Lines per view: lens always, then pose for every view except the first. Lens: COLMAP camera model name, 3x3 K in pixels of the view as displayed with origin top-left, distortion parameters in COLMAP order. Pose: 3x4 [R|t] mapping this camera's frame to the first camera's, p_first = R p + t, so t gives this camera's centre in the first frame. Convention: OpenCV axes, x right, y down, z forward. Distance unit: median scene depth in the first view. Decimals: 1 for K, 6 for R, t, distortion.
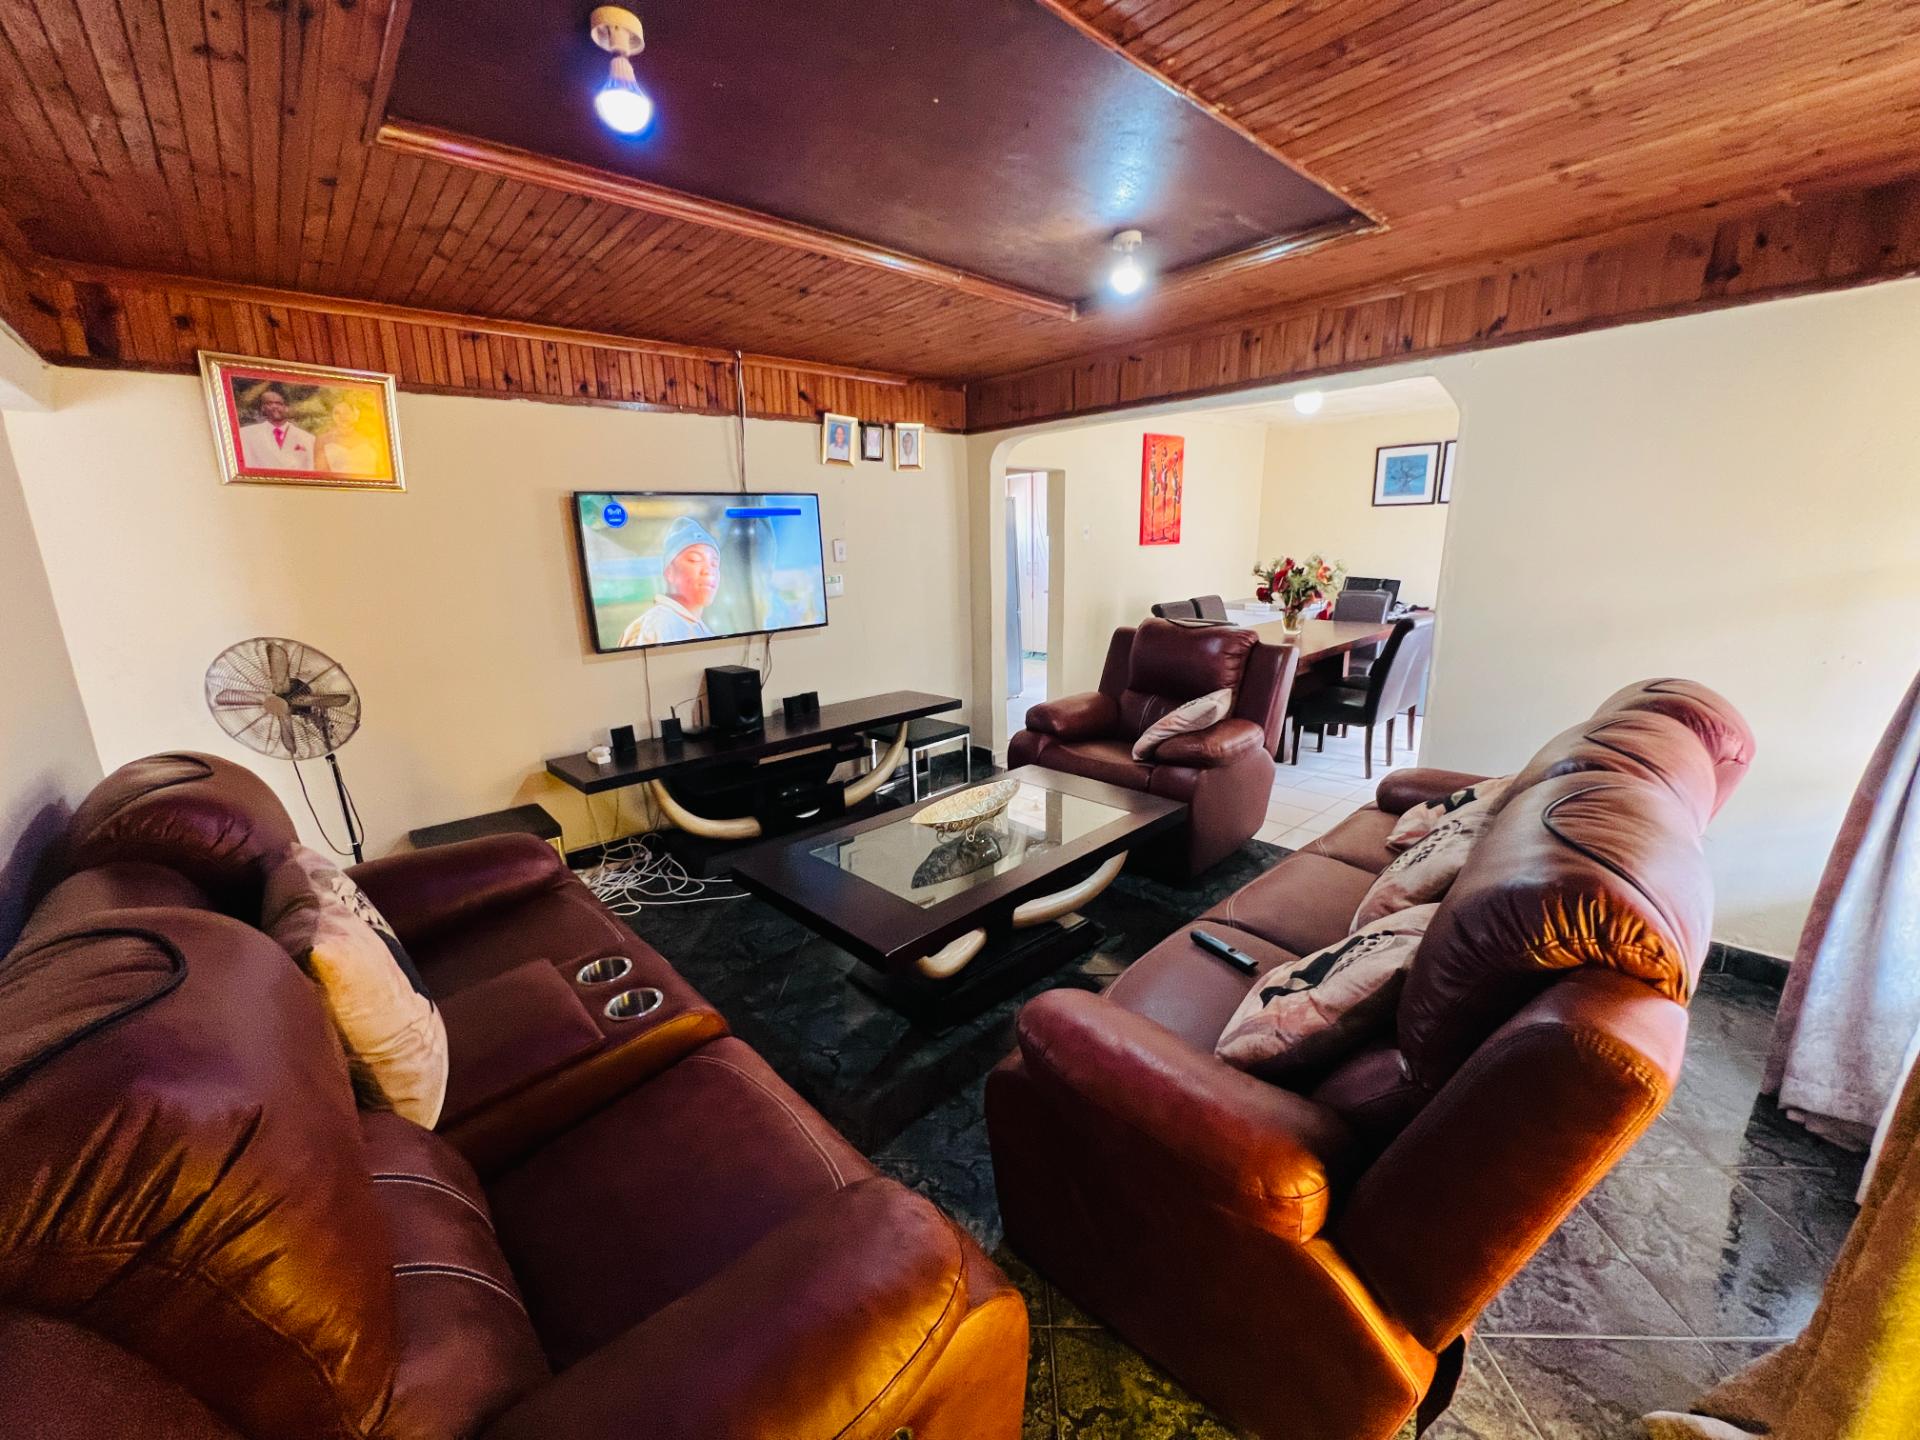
lens RADIAL K [[769.1, 0, 955.4], [0, 769.1, 708.3], [0, 0, 1]] dist [-0.004586, 0.000619]
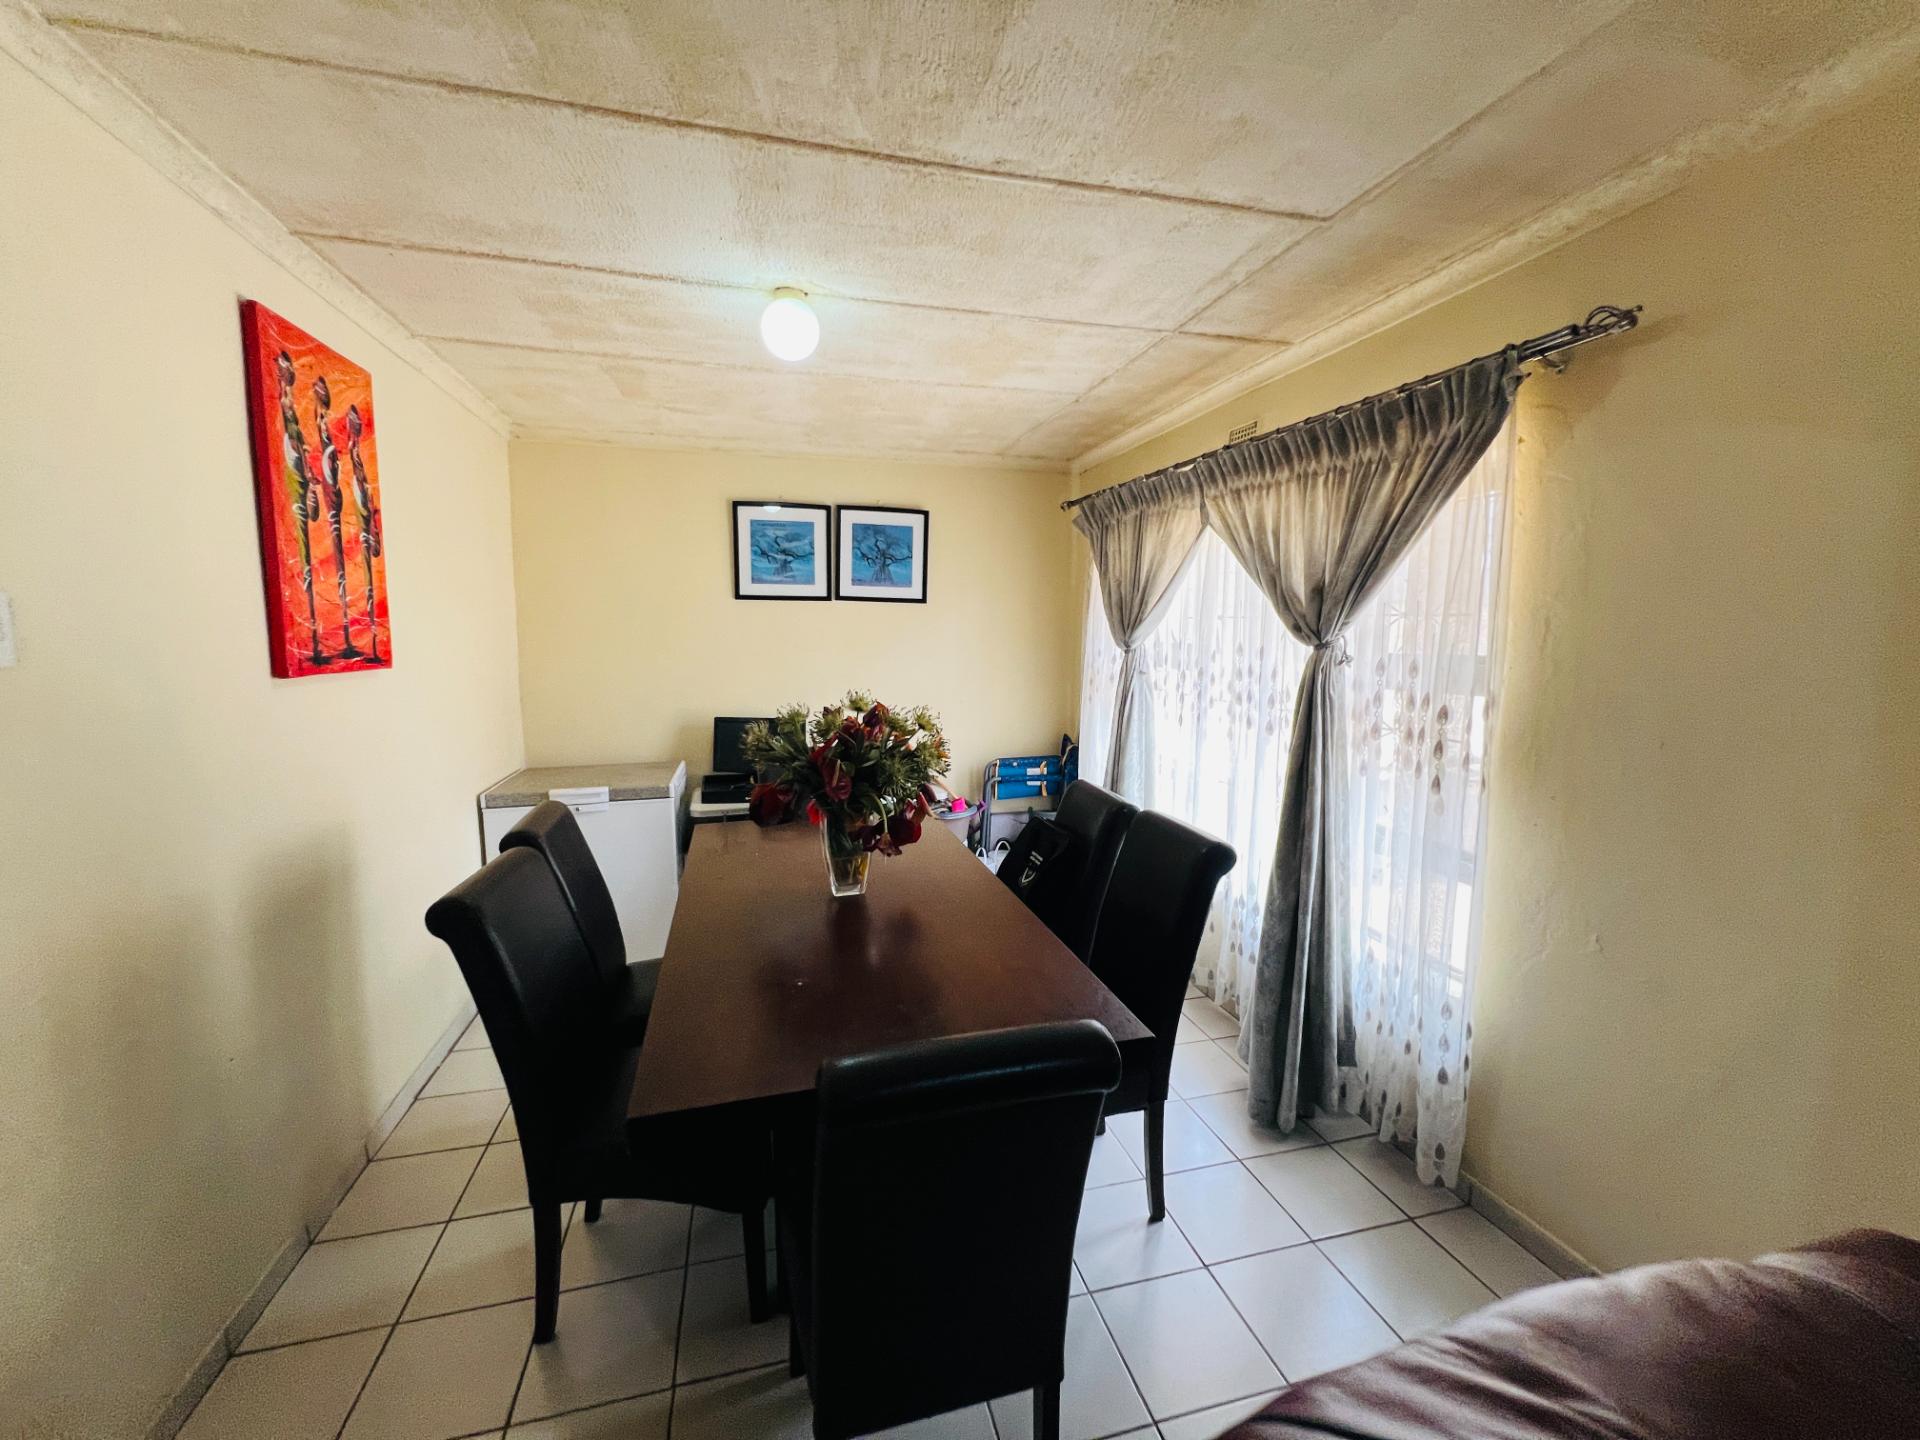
lens RADIAL K [[769.1, 0, 953.0], [0, 769.1, 720.3], [0, 0, 1]] dist [-0.004586, 0.000619]
pose [[0.458924, -0.076323, 0.885191, 0.097076], [0.182319, 0.983191, -0.009750, -0.143698], [-0.869568, 0.165862, 0.465125, 0.631376]]
